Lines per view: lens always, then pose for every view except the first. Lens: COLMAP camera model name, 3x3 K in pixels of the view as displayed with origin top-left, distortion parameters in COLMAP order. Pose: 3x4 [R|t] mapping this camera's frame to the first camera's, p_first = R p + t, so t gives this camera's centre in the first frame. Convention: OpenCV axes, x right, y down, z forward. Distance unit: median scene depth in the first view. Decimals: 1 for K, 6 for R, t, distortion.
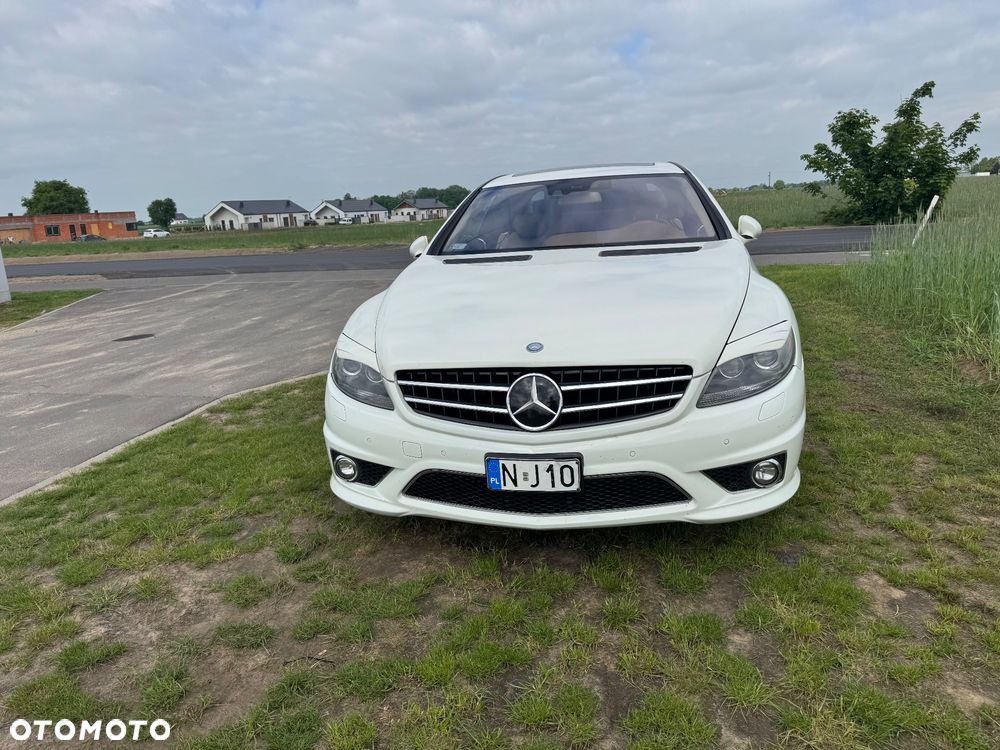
lens RADIAL K [[701.5, 0, 497.8], [0, 701.5, 372.3], [0, 0, 1]] dist [0.064864, -0.087237]
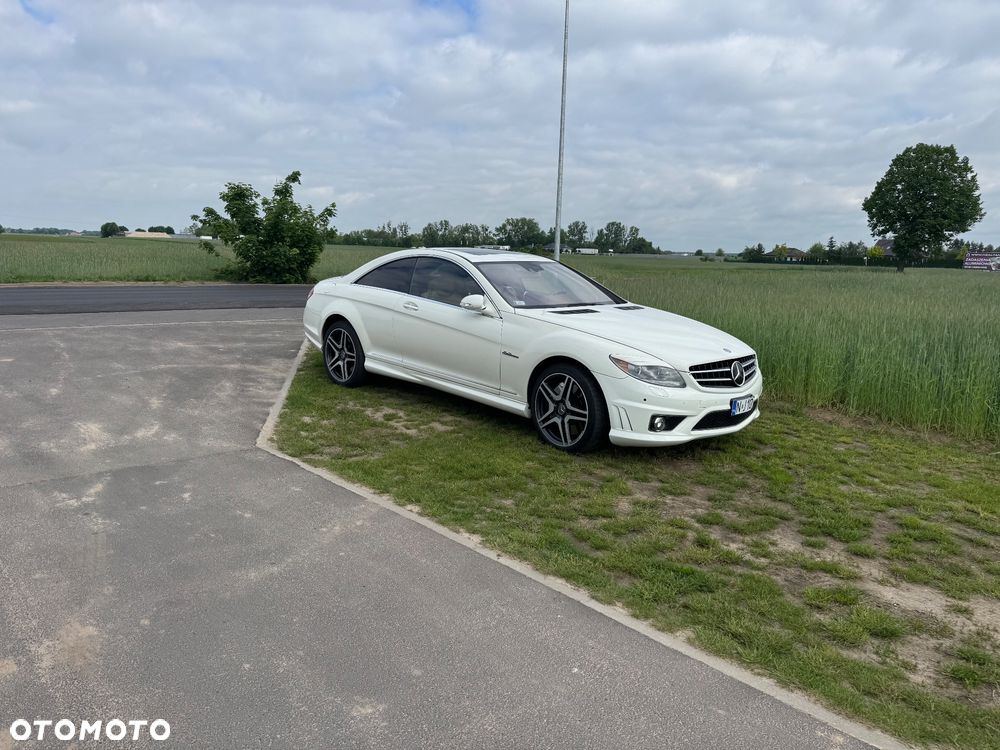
lens RADIAL K [[712.0, 0, 500.0], [0, 712.0, 375.0], [0, 0, 1]] dist [0.080100, -0.105449]
pose [[0.545230, -0.068230, 0.835505, -2.182408], [0.127312, 0.991861, -0.002083, -0.044139], [-0.828562, 0.107505, 0.549479, 0.347181]]
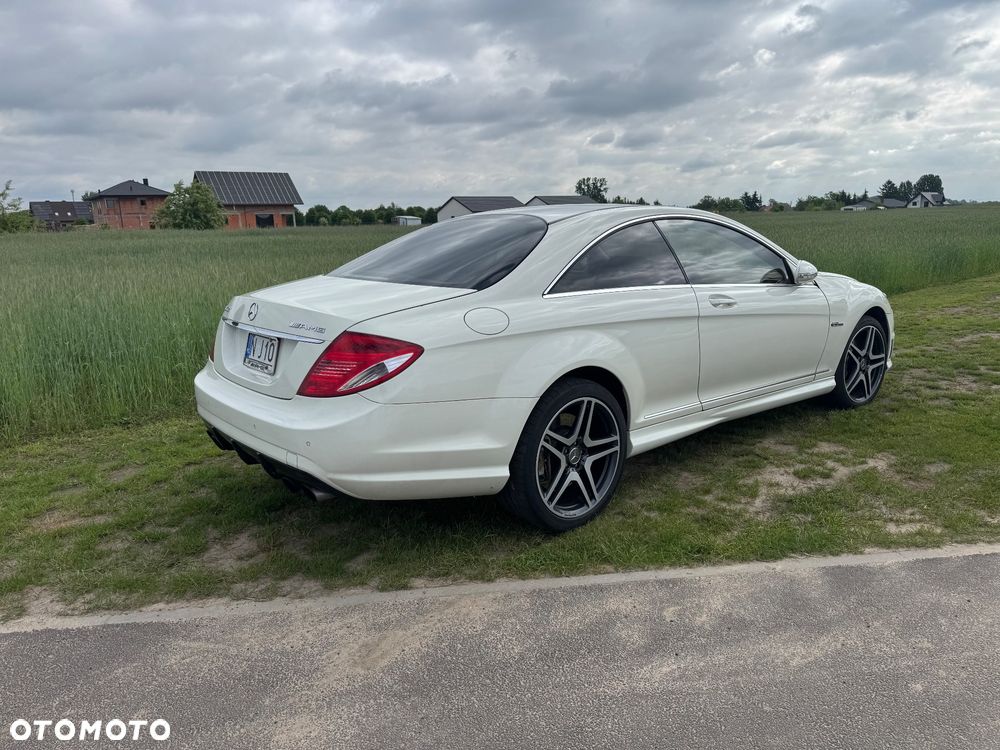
lens RADIAL K [[692.4, 0, 500.0], [0, 692.4, 375.0], [0, 0, 1]] dist [0.077148, -0.088778]
pose [[-0.782058, -0.054391, 0.620827, -0.679254], [0.216778, 0.910232, 0.352823, -0.849879], [-0.584287, 0.410510, -0.700064, 3.504804]]
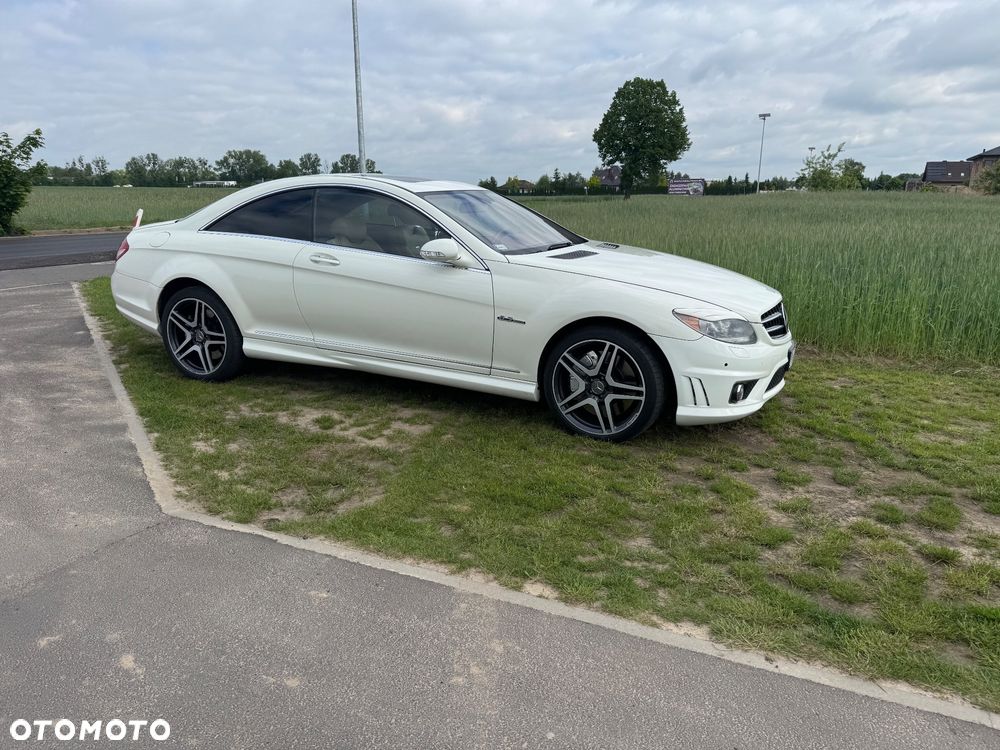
lens RADIAL K [[713.2, 0, 516.6], [0, 713.2, 371.3], [0, 0, 1]] dist [0.046050, -0.069051]
pose [[0.196290, -0.182888, 0.963339, -1.870768], [0.206616, 0.968108, 0.141693, -0.228086], [-0.958530, 0.171229, 0.227818, 1.208876]]
